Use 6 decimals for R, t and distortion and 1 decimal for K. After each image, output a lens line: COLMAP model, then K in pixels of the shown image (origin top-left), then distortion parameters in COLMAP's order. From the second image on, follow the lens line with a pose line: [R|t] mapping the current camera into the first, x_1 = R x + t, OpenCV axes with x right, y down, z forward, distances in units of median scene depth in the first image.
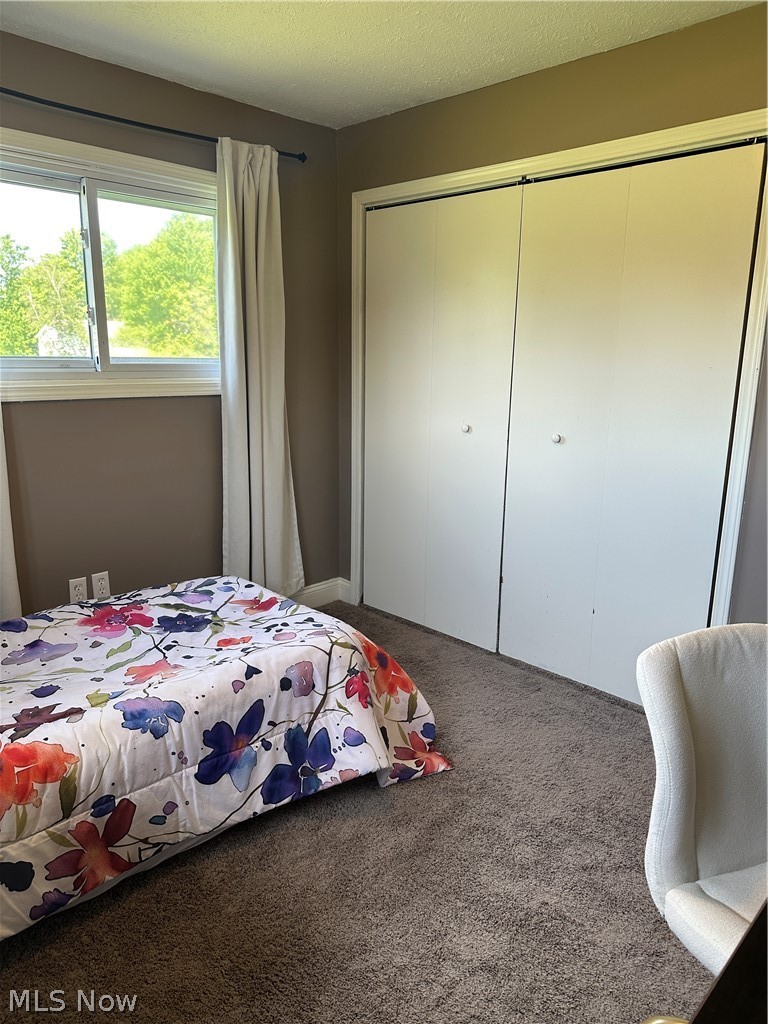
lens RADIAL K [[718.4, 0, 384.0], [0, 718.4, 512.0], [0, 0, 1]] dist [0.103713, -0.150263]
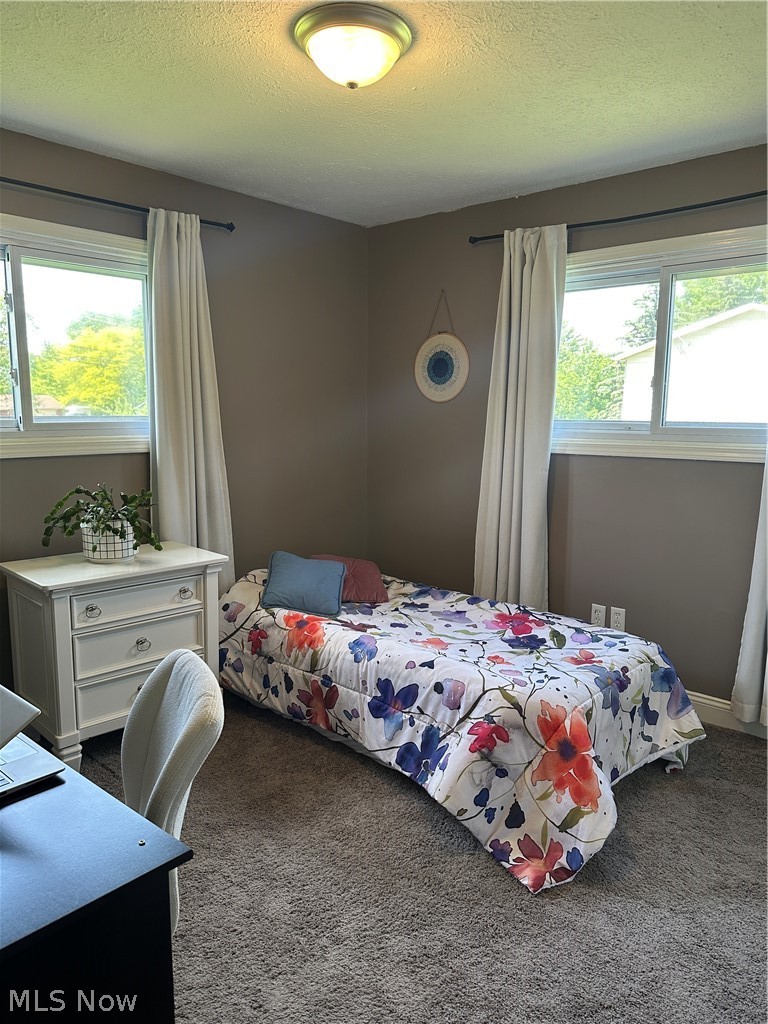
lens RADIAL K [[718.4, 0, 384.0], [0, 718.4, 512.0], [0, 0, 1]] dist [0.103713, -0.150263]
pose [[0.051737, 0.133728, -0.989667, 0.965526], [-0.227845, 0.966438, 0.118678, -0.156682], [0.972322, 0.219351, 0.080470, 0.732030]]
